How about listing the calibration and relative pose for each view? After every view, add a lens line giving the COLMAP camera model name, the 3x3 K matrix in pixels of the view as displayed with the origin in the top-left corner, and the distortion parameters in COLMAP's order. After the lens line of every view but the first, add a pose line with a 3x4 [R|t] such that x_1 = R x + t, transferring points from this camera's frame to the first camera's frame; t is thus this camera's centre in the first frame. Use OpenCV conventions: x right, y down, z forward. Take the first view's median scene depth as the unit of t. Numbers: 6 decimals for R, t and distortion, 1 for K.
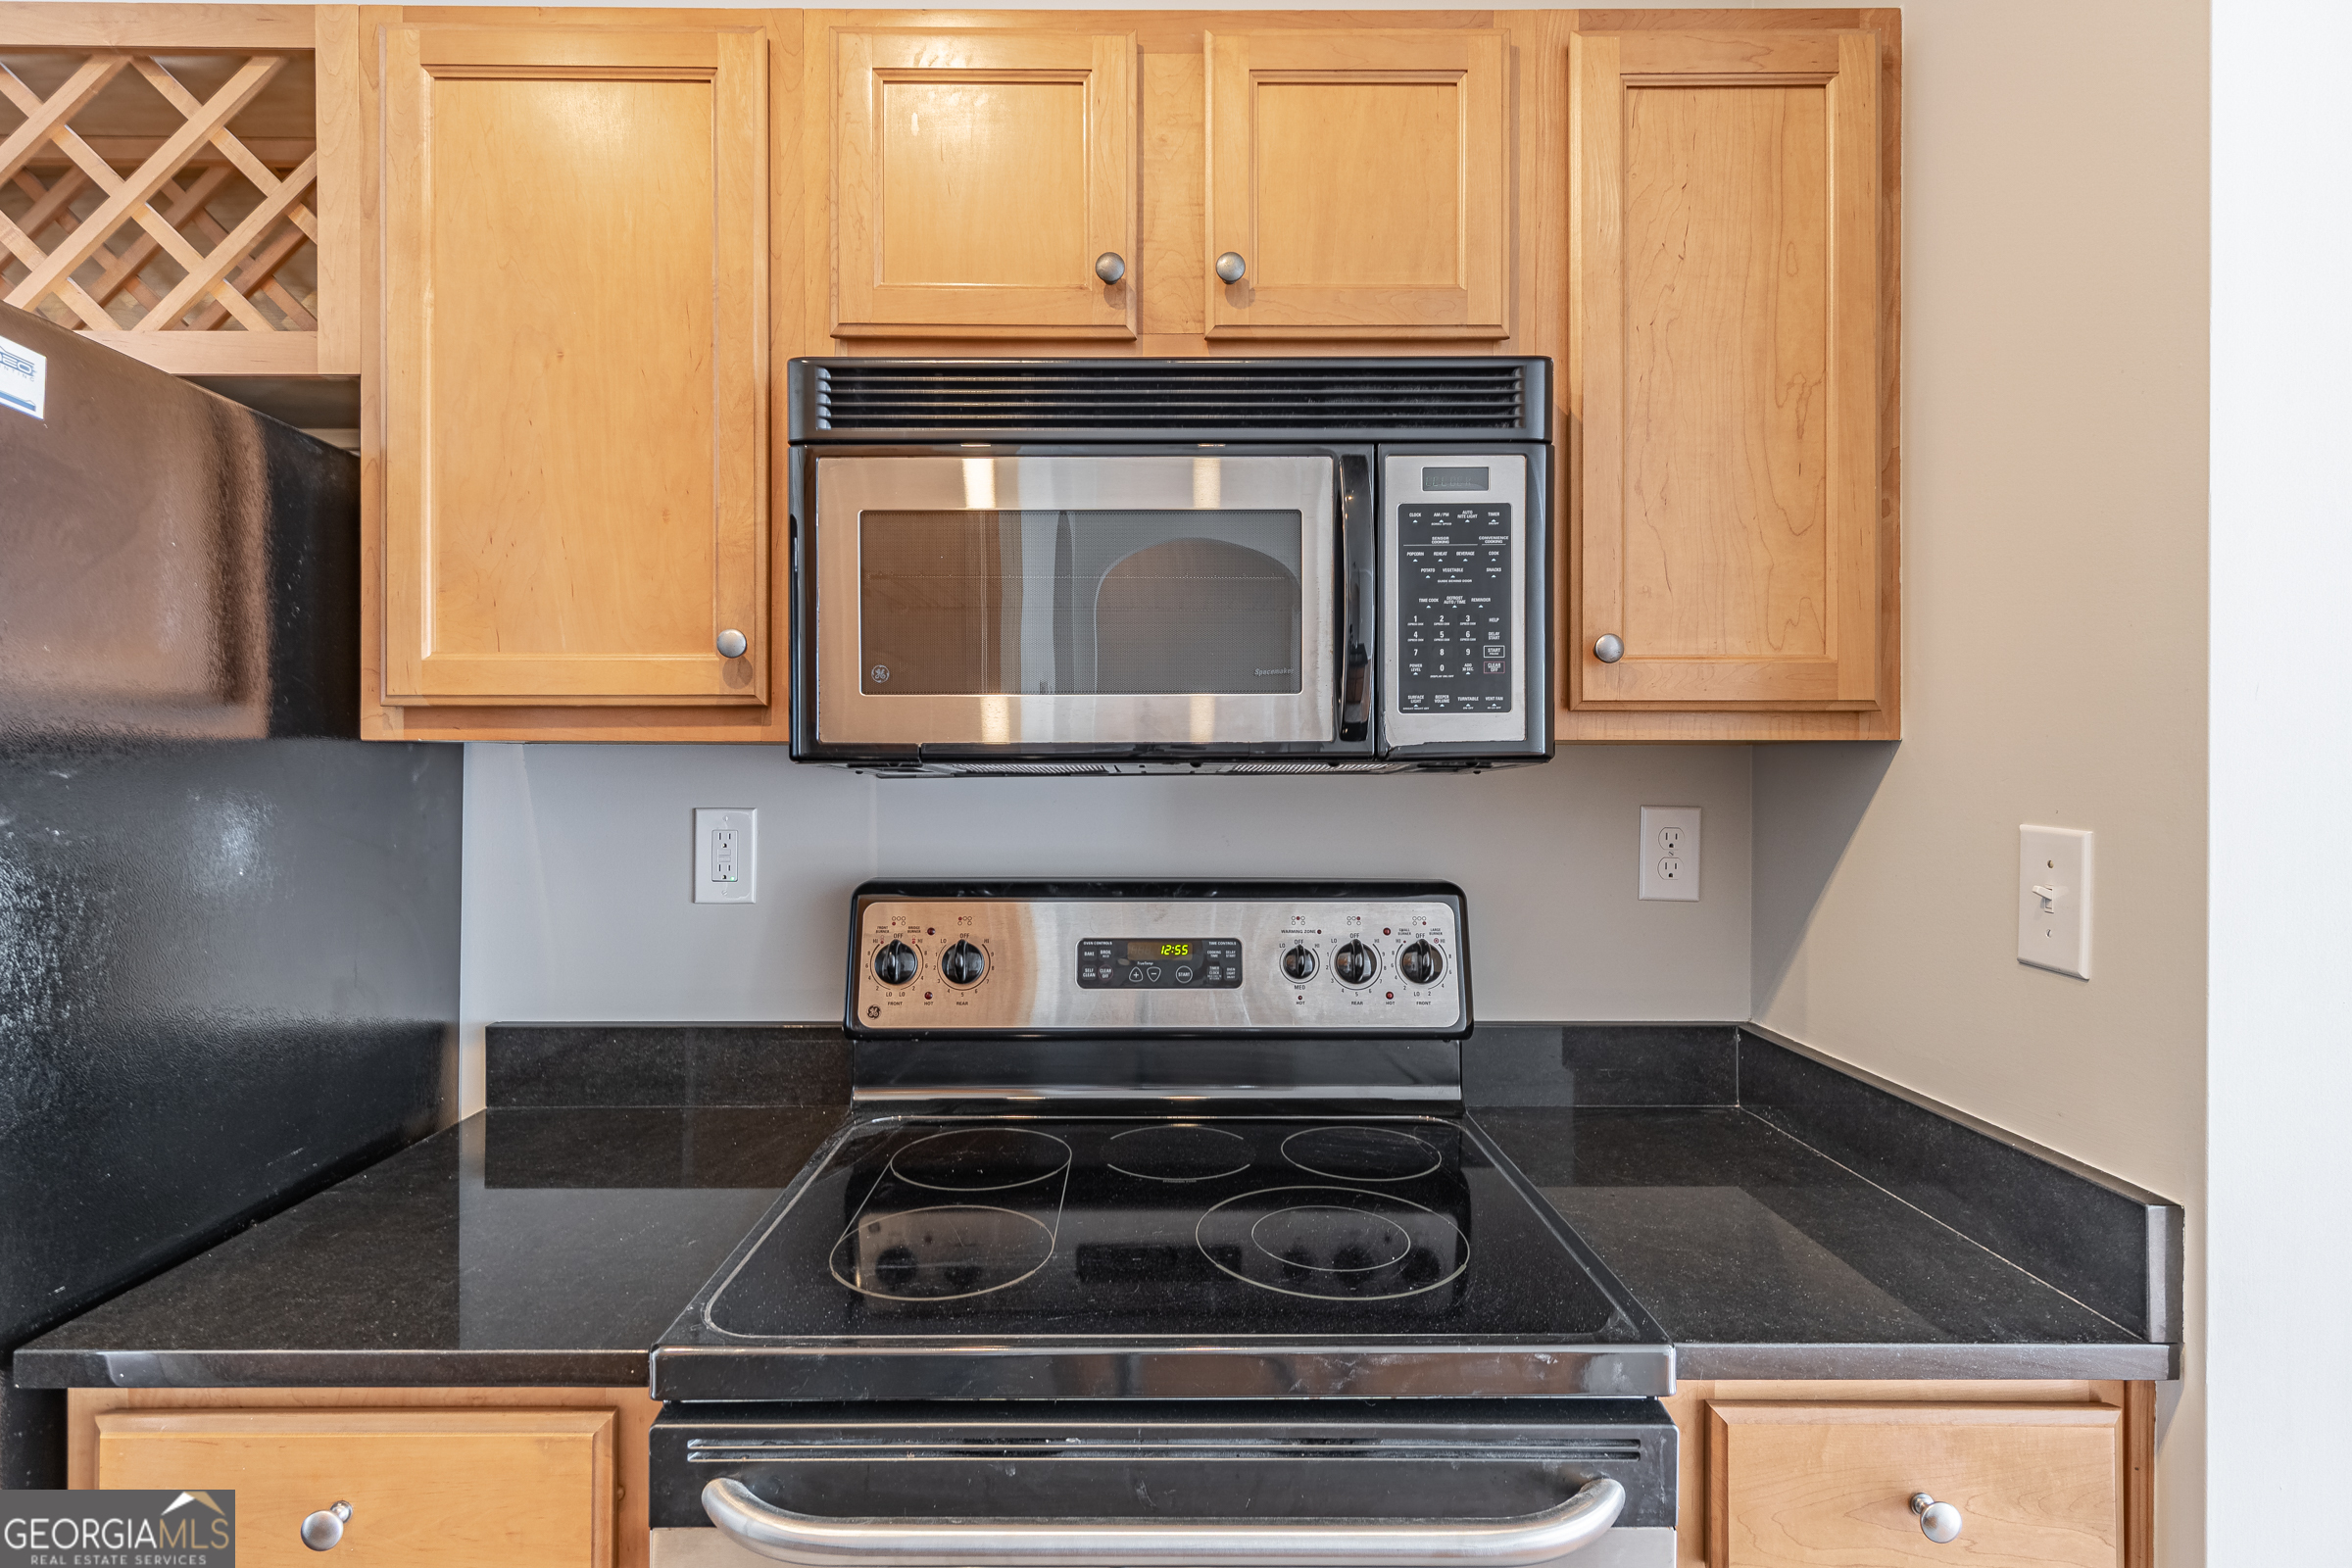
lens RADIAL K [[1171.0, 0, 1171.9], [0, 1171.0, 763.2], [0, 0, 1]] dist [0.002304, 0.000528]
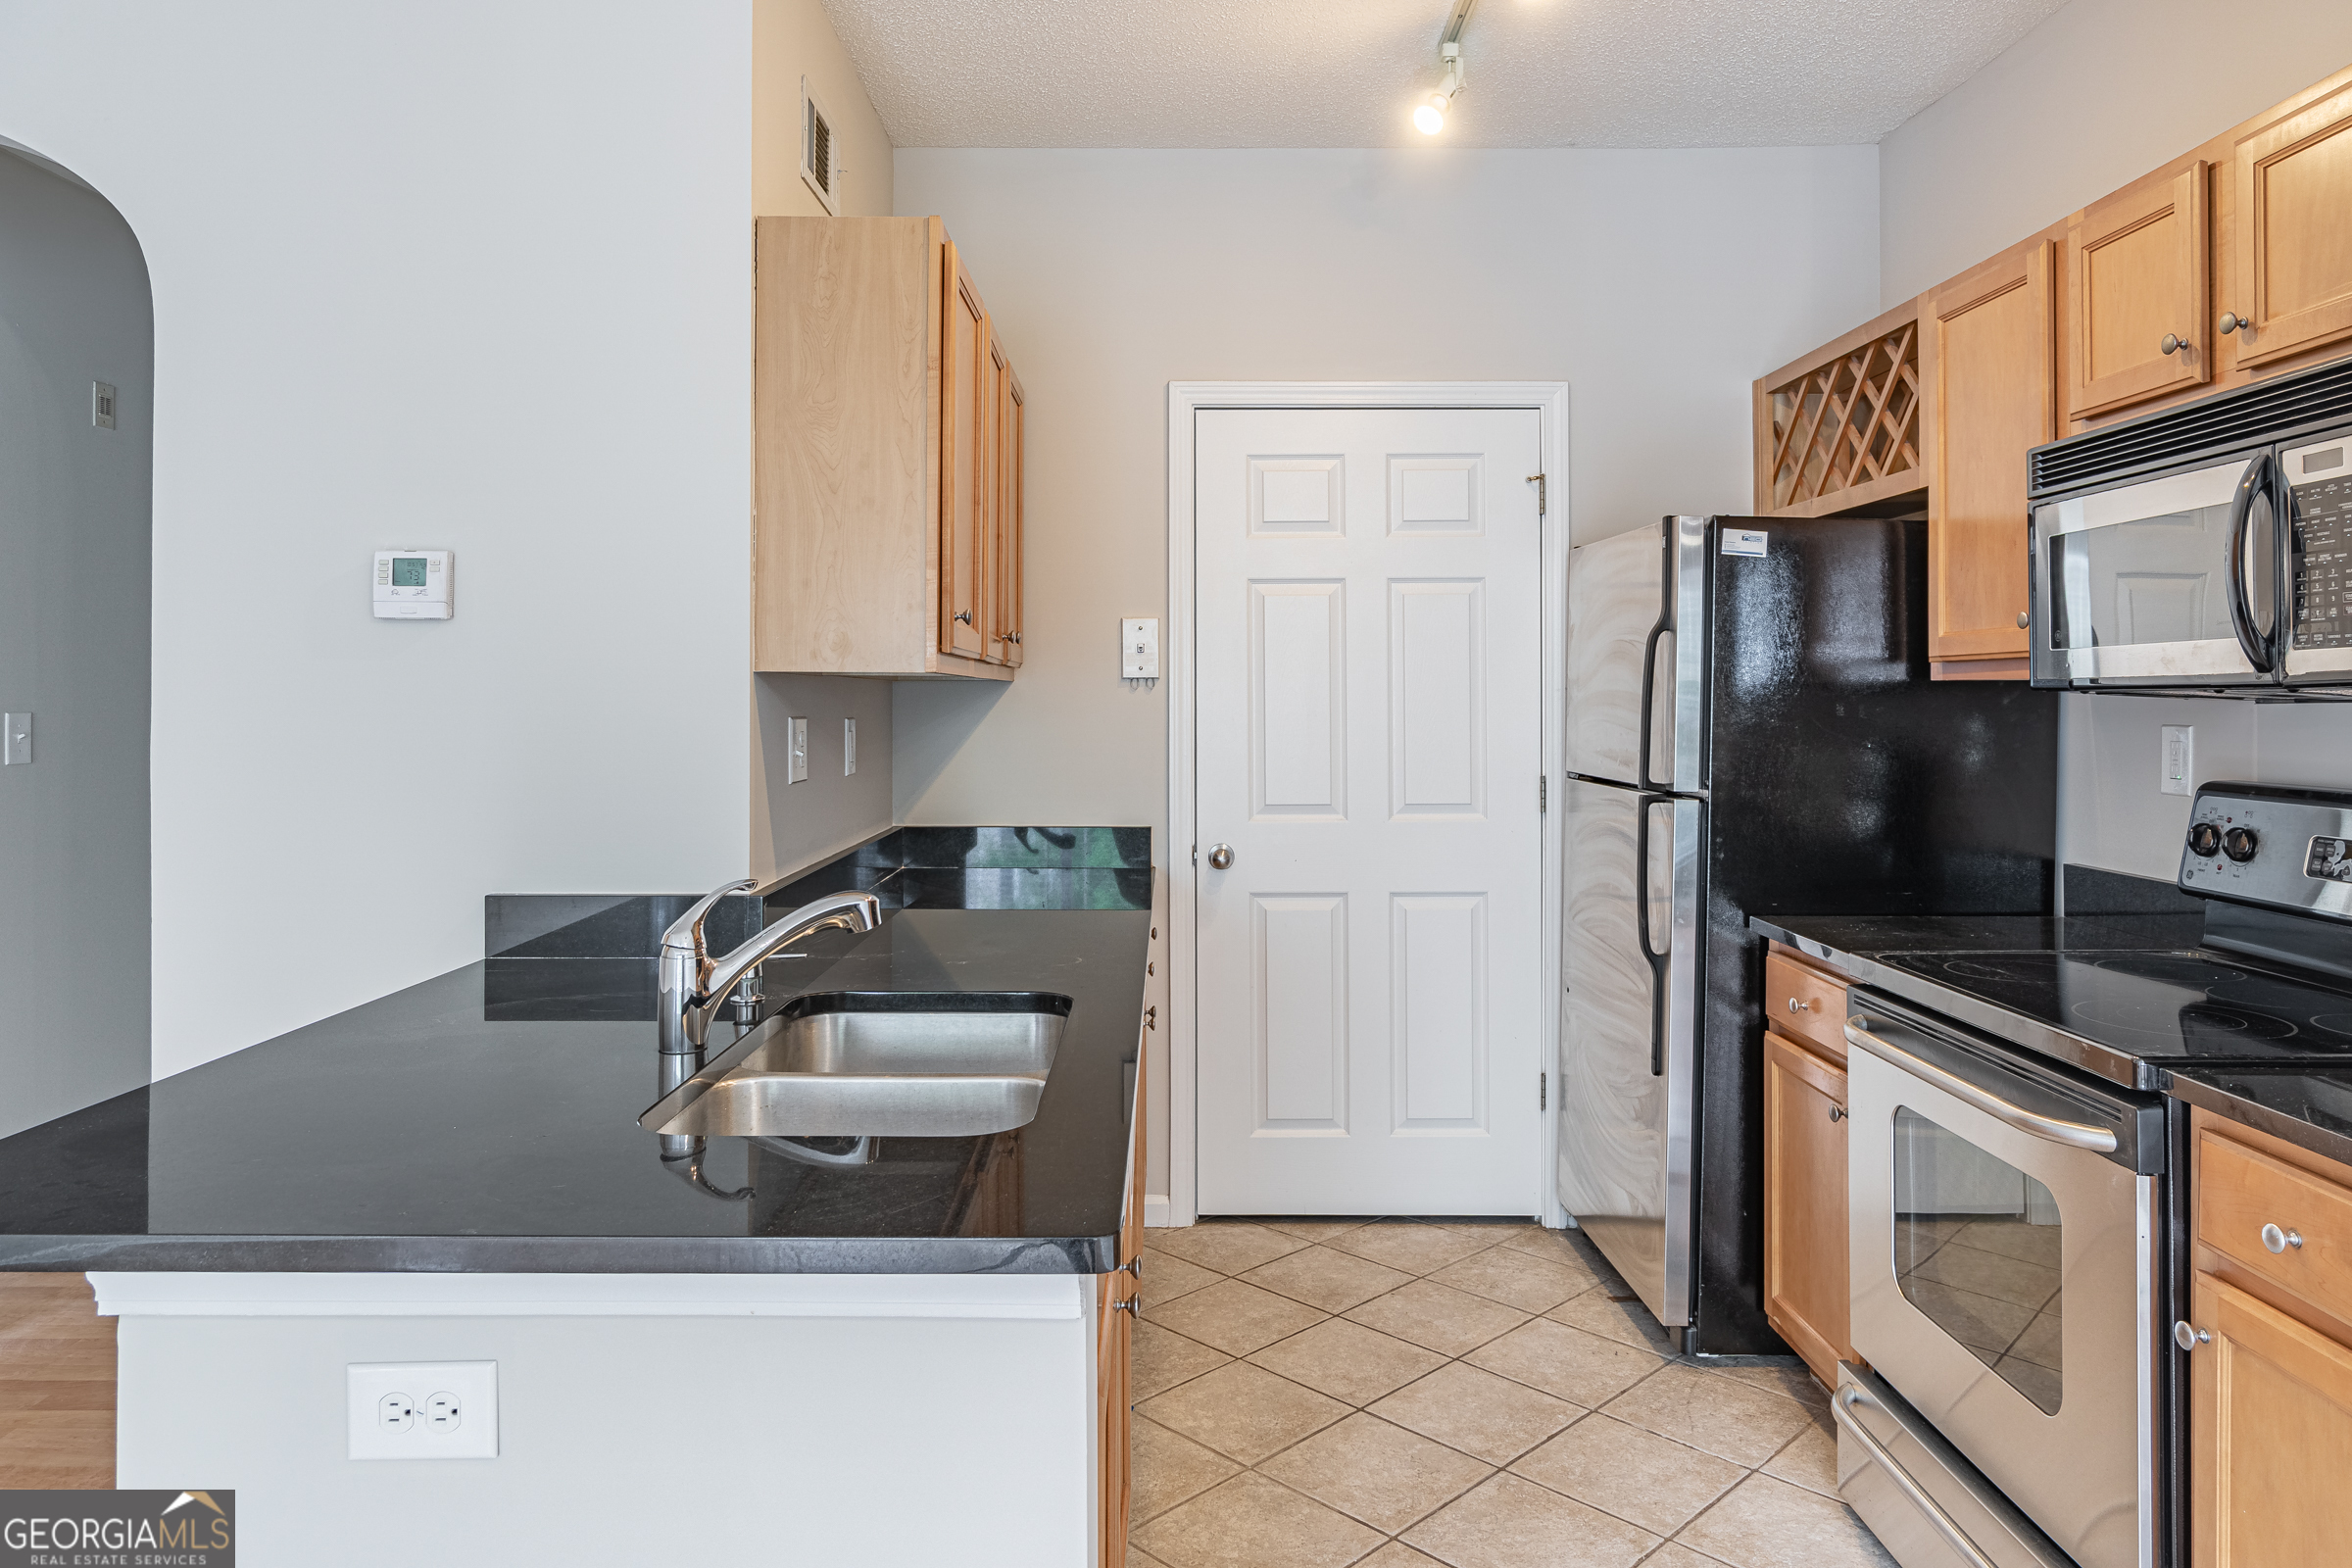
lens RADIAL K [[1542.1, 0, 1168.1], [0, 1542.1, 682.4], [0, 0, 1]] dist [-0.001083, 0.000206]
pose [[-0.004370, -0.010573, -0.999935, 1.792194], [-0.000571, 0.999944, -0.010571, 0.010695], [0.999990, 0.000524, -0.004376, -0.209513]]
